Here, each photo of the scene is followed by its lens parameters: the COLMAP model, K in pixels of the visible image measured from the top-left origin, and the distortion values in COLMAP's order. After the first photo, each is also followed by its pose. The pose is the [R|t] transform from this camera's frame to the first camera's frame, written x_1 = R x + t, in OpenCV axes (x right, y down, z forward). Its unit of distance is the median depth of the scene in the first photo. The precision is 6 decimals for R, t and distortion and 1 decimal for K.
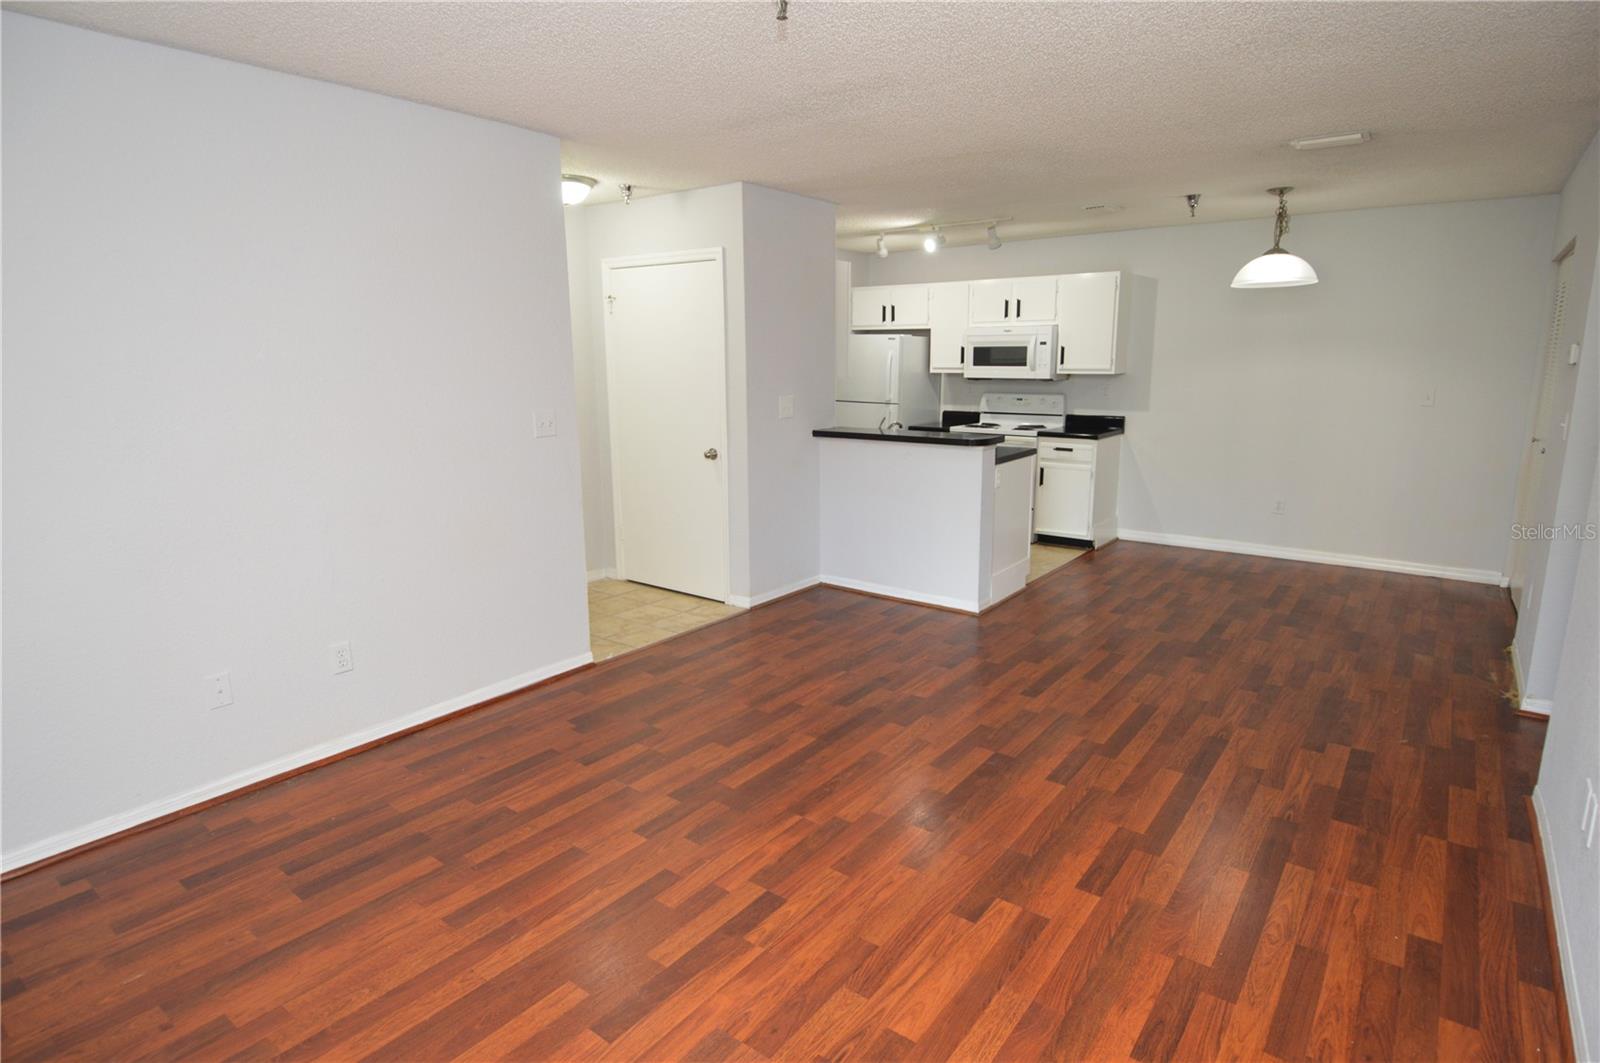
lens RADIAL K [[851.1, 0, 809.0], [0, 851.1, 525.5], [0, 0, 1]] dist [0.029385, -0.037935]
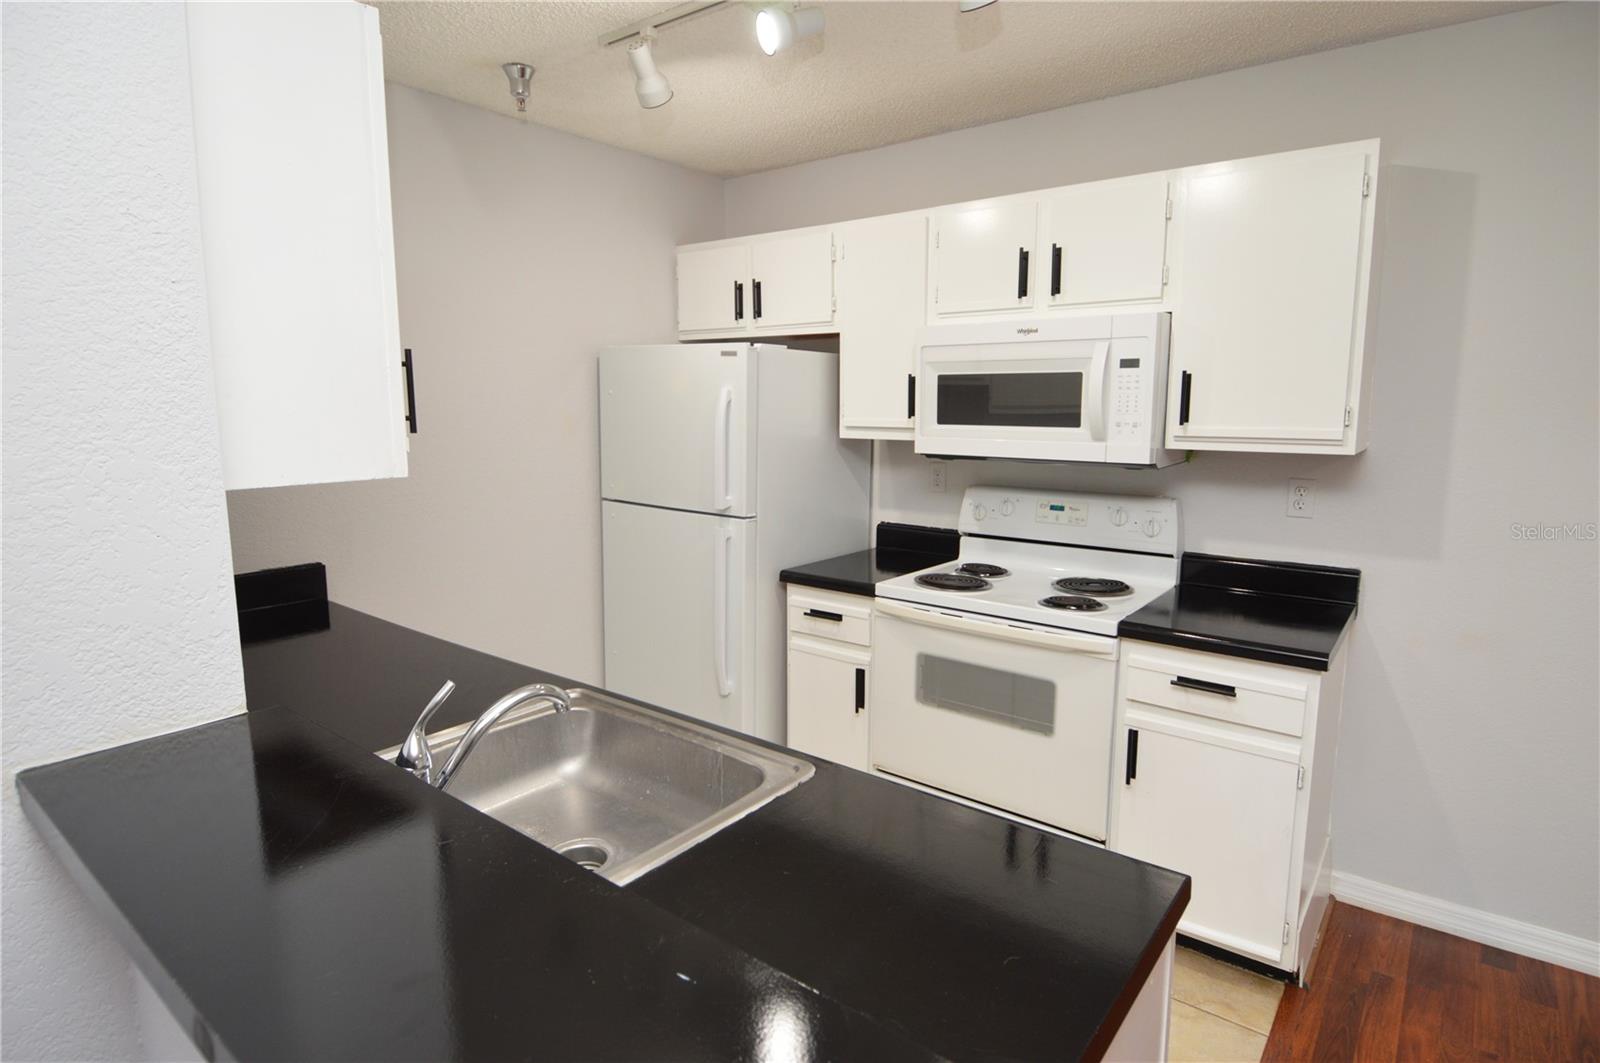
lens RADIAL K [[851.1, 0, 809.0], [0, 851.1, 525.5], [0, 0, 1]] dist [0.029385, -0.037935]
pose [[0.999850, 0.006210, -0.016188, 0.201616], [-0.006983, 0.998815, -0.048164, -0.174909], [0.015869, 0.048270, 0.998708, 0.881059]]
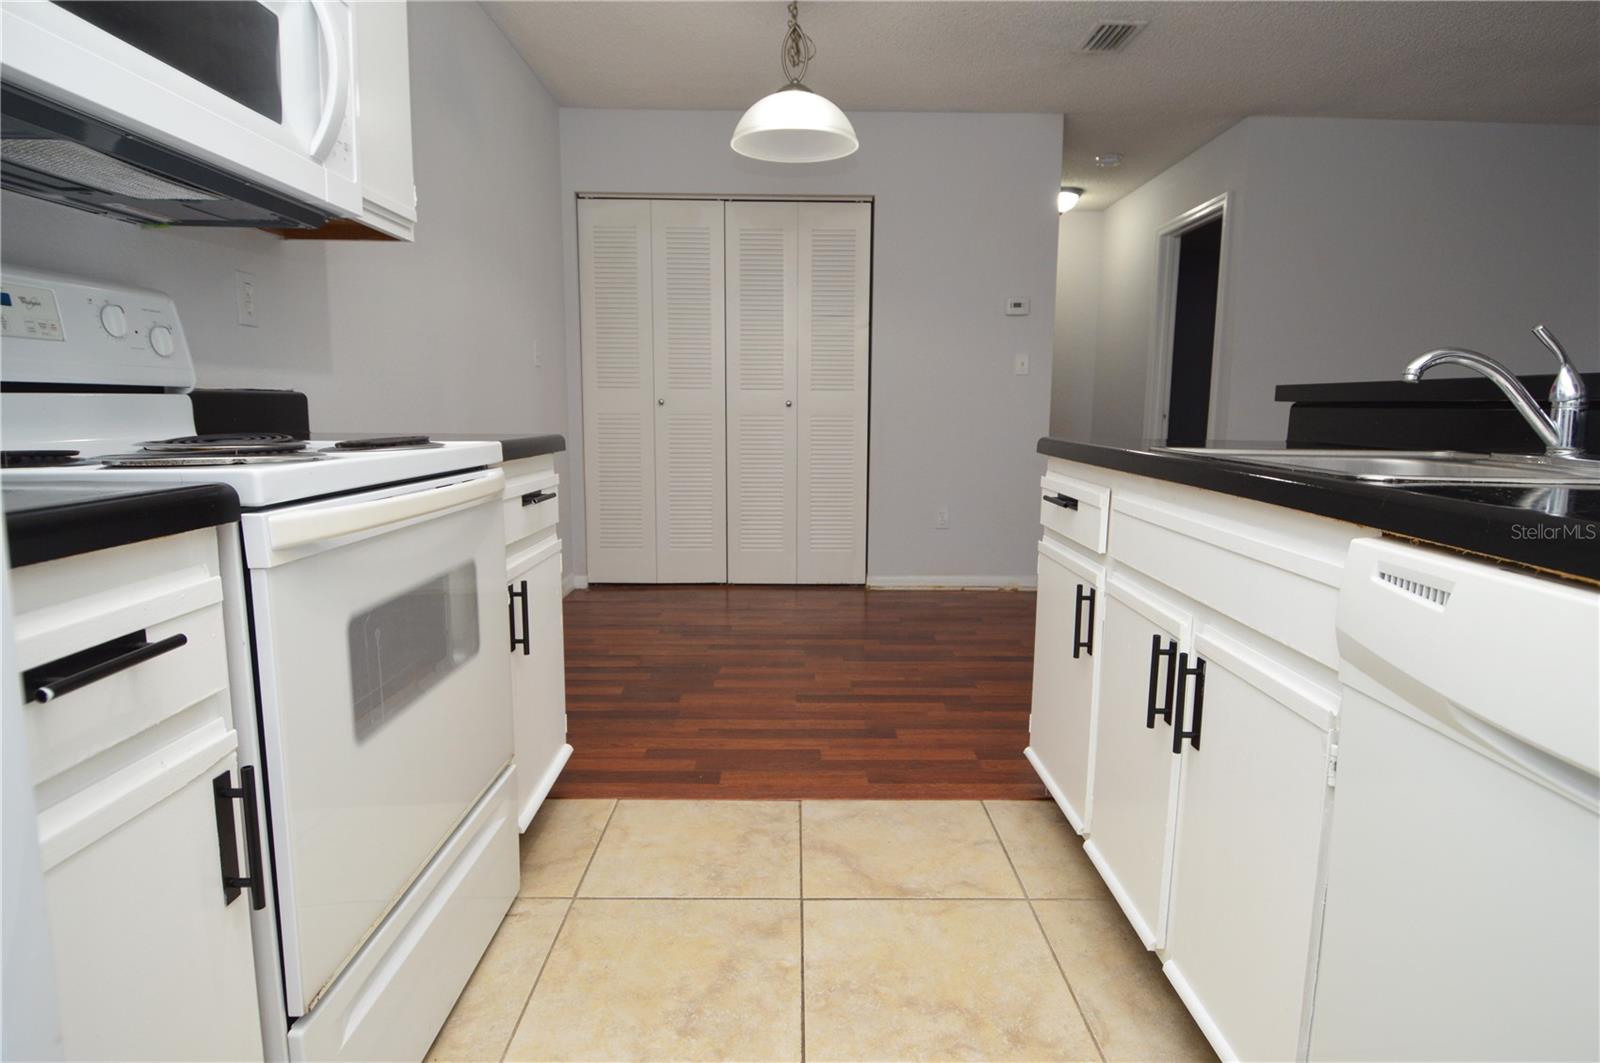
lens RADIAL K [[887.9, 0, 825.1], [0, 887.9, 523.0], [0, 0, 1]] dist [0.036366, -0.044577]
pose [[-0.626960, -0.102647, 0.772260, 0.018089], [0.148010, 0.957533, 0.247434, -0.182470], [-0.764862, 0.269433, -0.585142, 1.444751]]
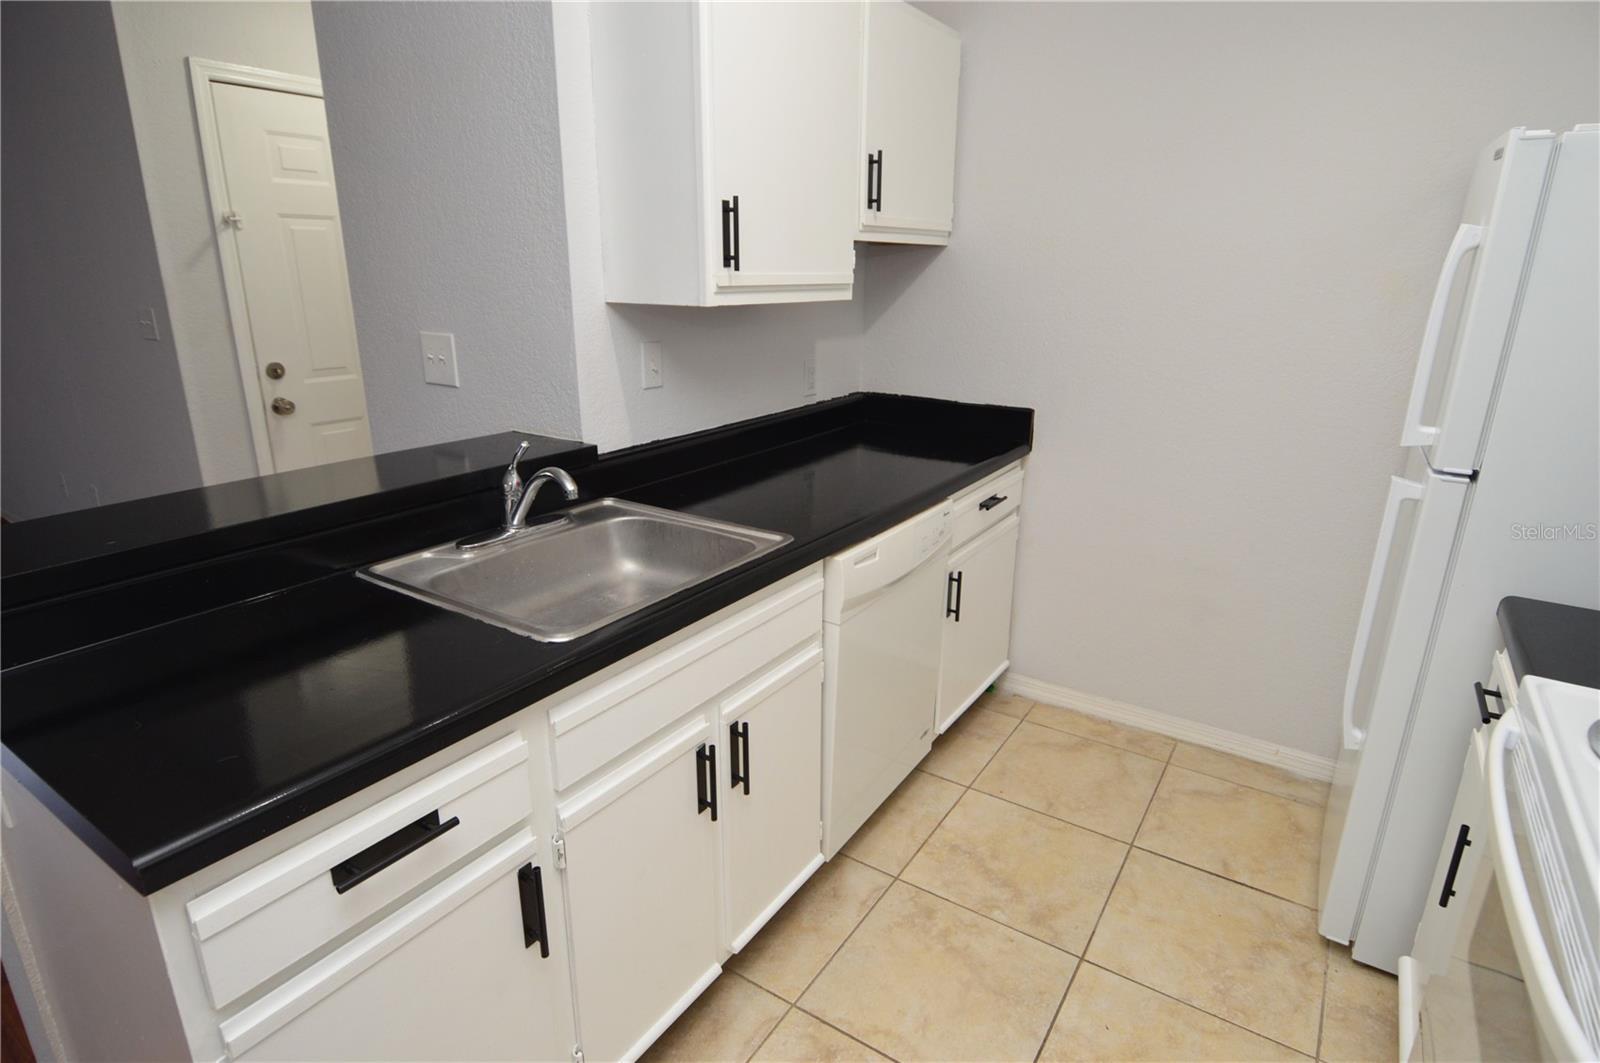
lens RADIAL K [[851.1, 0, 809.0], [0, 851.1, 525.5], [0, 0, 1]] dist [0.029385, -0.037935]
pose [[0.071587, 0.296582, -0.952321, 0.433700], [-0.207574, 0.938296, 0.276611, -0.227555], [0.975596, 0.177875, 0.128732, 1.190870]]
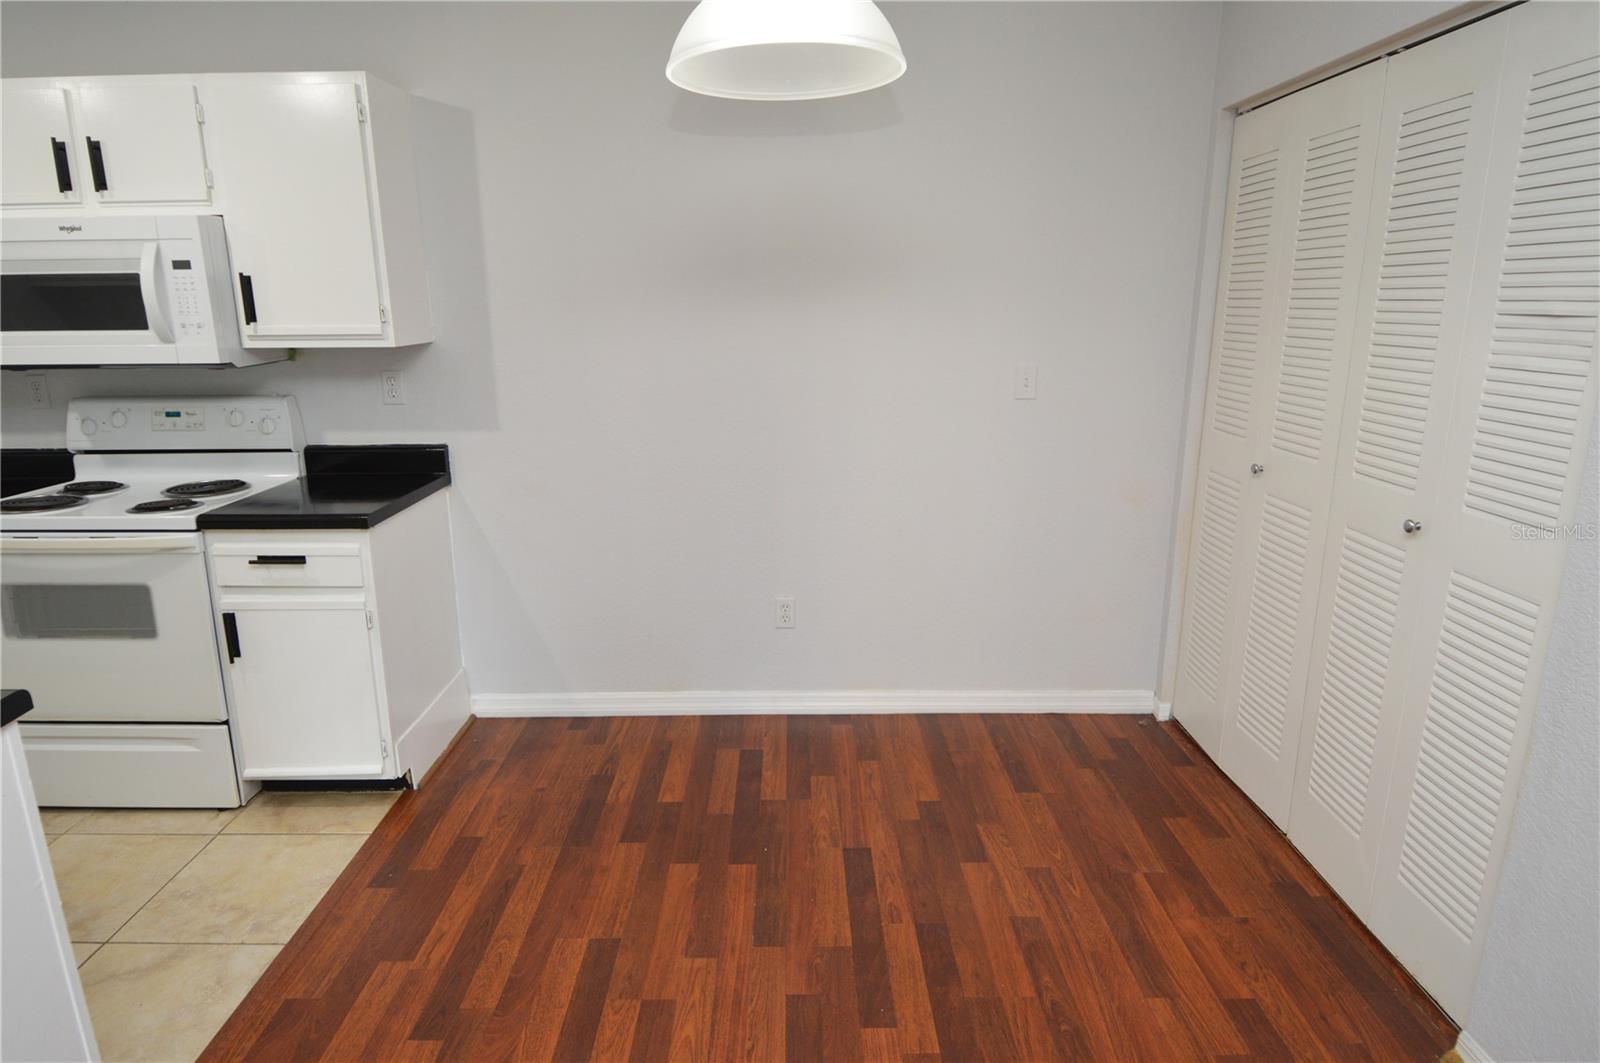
lens RADIAL K [[902.2, 0, 789.2], [0, 902.2, 517.9], [0, 0, 1]] dist [0.001340, -0.015529]
pose [[0.796864, -0.141516, 0.587351, 0.326117], [0.119040, 0.989899, 0.077004, -0.145269], [-0.592316, 0.008556, 0.805660, 0.740531]]
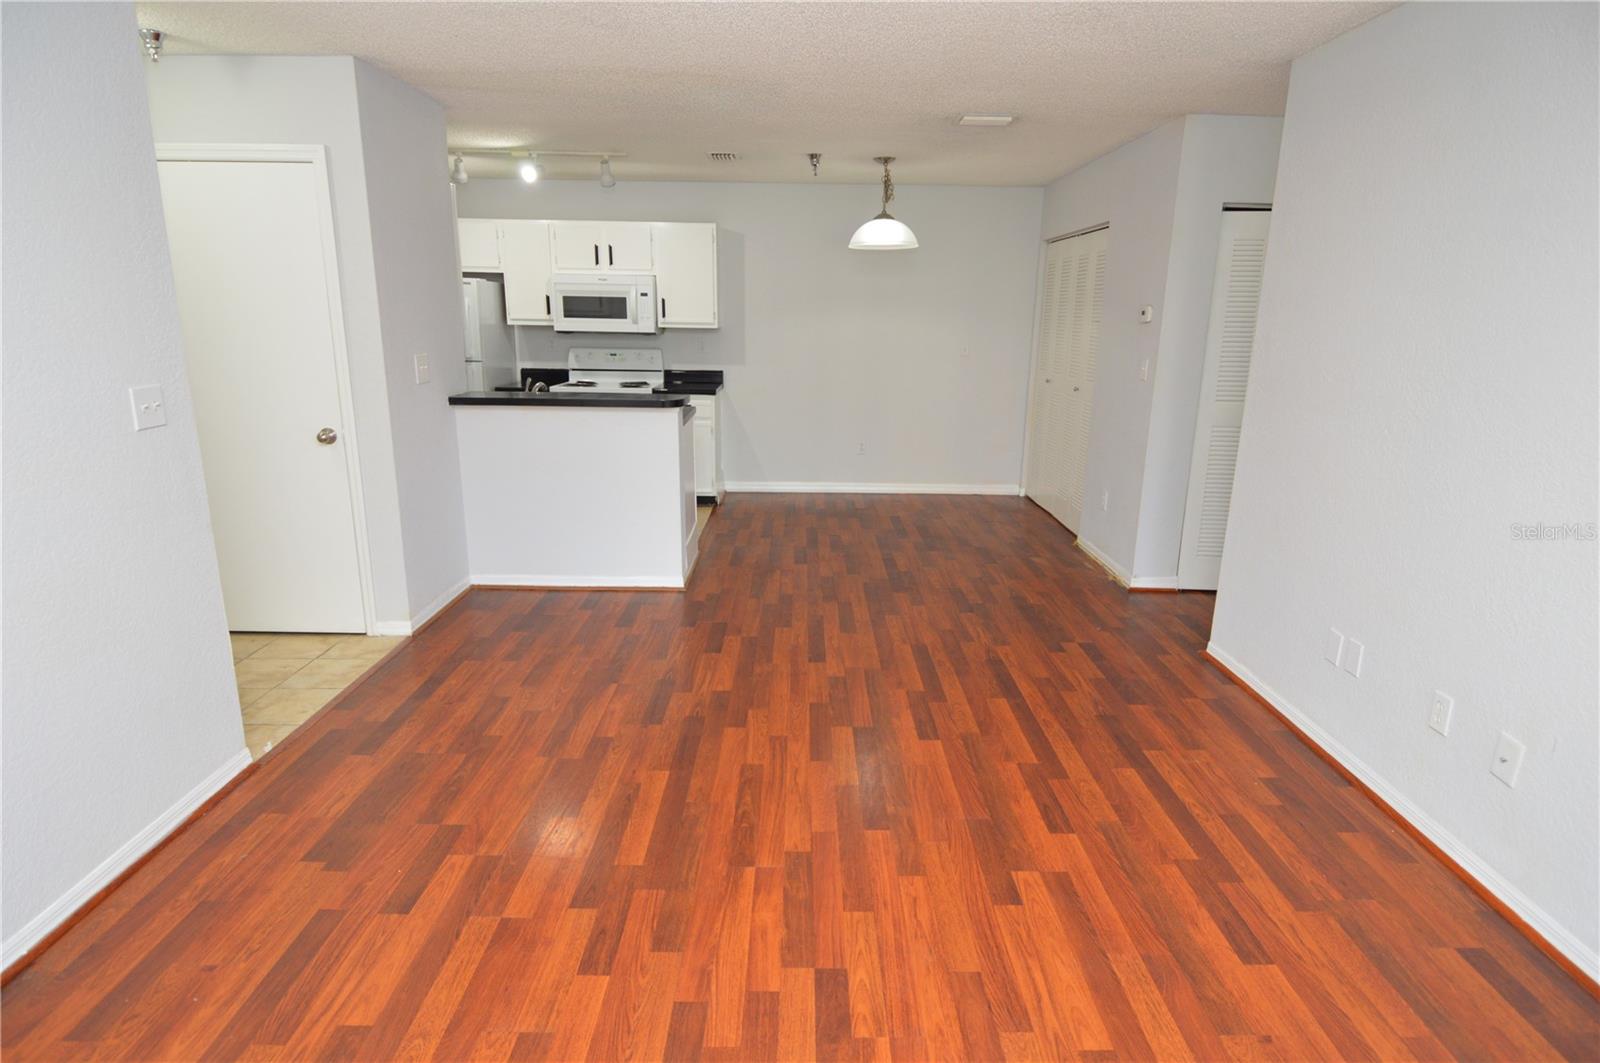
lens RADIAL K [[851.1, 0, 809.0], [0, 851.1, 525.5], [0, 0, 1]] dist [0.029385, -0.037935]
pose [[0.791718, -0.133191, 0.596190, -0.242696], [0.101132, 0.991052, 0.087105, -0.031890], [-0.602457, -0.008669, 0.798104, 0.178433]]
